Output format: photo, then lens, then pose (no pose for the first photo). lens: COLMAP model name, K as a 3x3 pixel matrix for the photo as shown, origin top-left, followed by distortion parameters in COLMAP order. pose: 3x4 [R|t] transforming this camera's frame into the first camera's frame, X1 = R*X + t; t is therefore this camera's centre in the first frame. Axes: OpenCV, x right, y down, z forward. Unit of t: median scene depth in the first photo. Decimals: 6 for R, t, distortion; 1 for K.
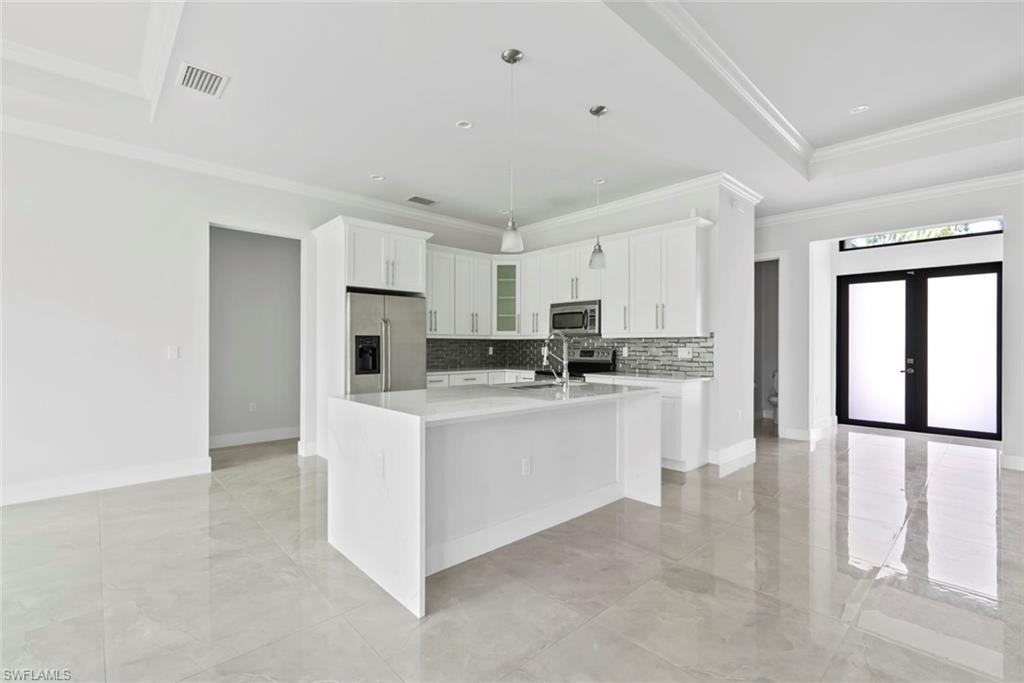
lens RADIAL K [[455.2, 0, 513.7], [0, 455.2, 345.8], [0, 0, 1]] dist [0.001171, 0.000757]
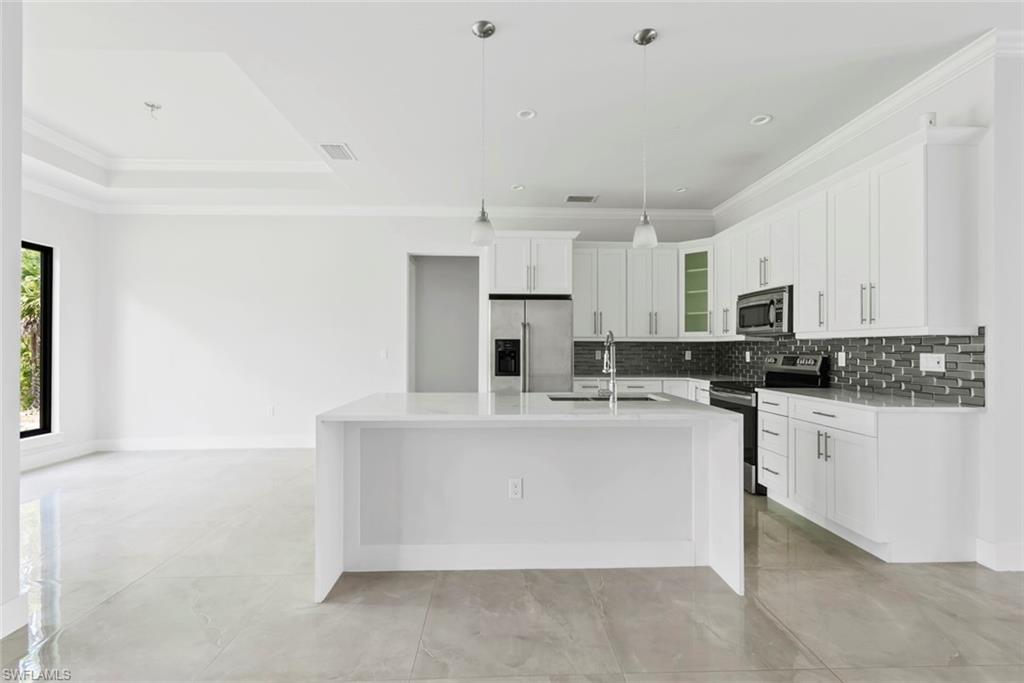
lens RADIAL K [[455.2, 0, 510.3], [0, 455.2, 342.3], [0, 0, 1]] dist [0.001171, 0.000757]
pose [[0.755651, -0.007388, -0.654932, 0.328536], [-0.002562, 0.999895, -0.014236, -0.000776], [0.654969, 0.012435, 0.755553, 0.185580]]
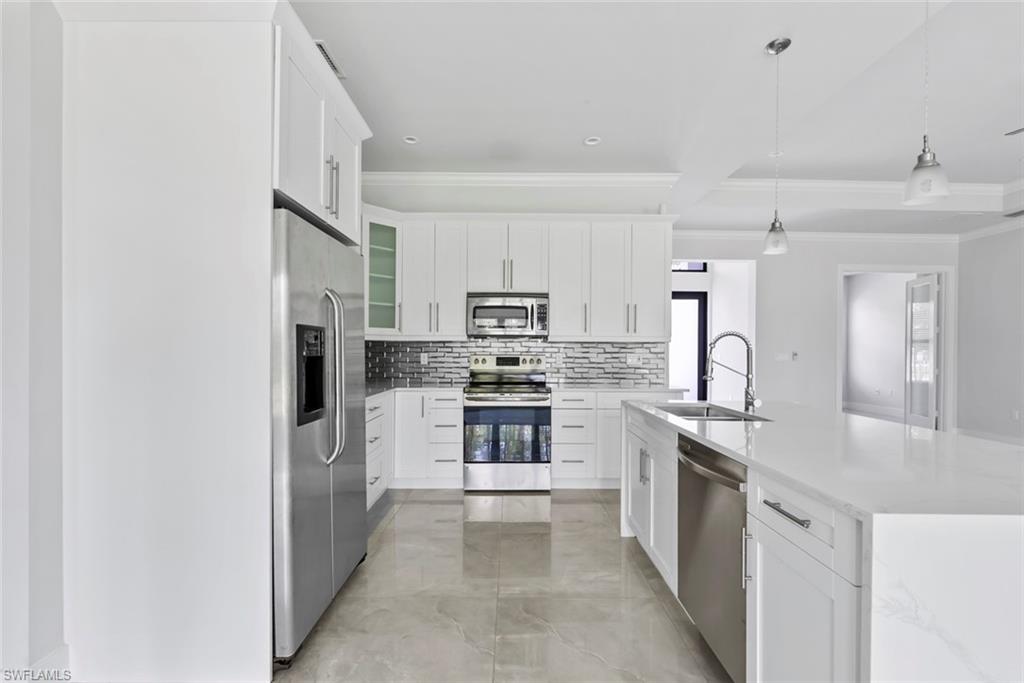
lens RADIAL K [[455.2, 0, 514.5], [0, 455.2, 349.3], [0, 0, 1]] dist [0.001171, 0.000757]
pose [[0.677738, 0.001885, 0.735301, -0.437046], [-0.002703, 0.999996, -0.000072, -0.003428], [-0.735299, -0.001939, 0.677740, 0.519597]]
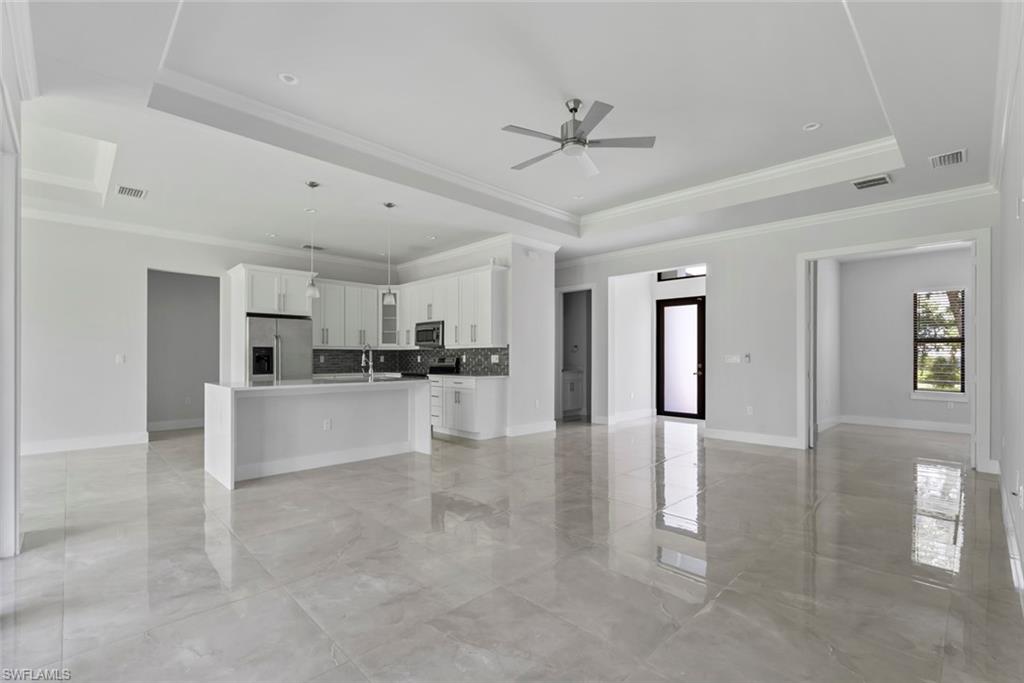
lens RADIAL K [[455.2, 0, 513.1], [0, 455.2, 355.8], [0, 0, 1]] dist [0.001171, 0.000757]
pose [[0.999684, -0.002196, 0.025048, 0.372801], [0.002301, 0.999989, -0.004175, 0.011016], [-0.025039, 0.004231, 0.999678, -0.385502]]
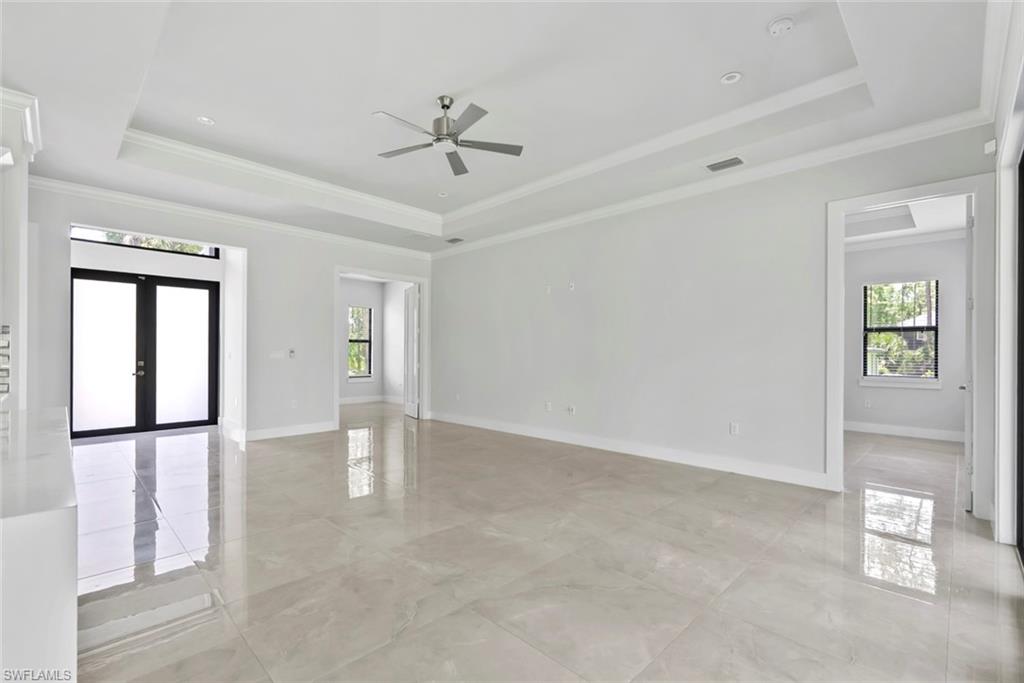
lens RADIAL K [[455.2, 0, 513.5], [0, 455.2, 354.5], [0, 0, 1]] dist [0.001171, 0.000757]
pose [[-0.030979, -0.007418, 0.999493, -0.231182], [0.000415, 0.999972, 0.007434, 0.007242], [-0.999520, 0.000646, -0.030975, 0.241647]]
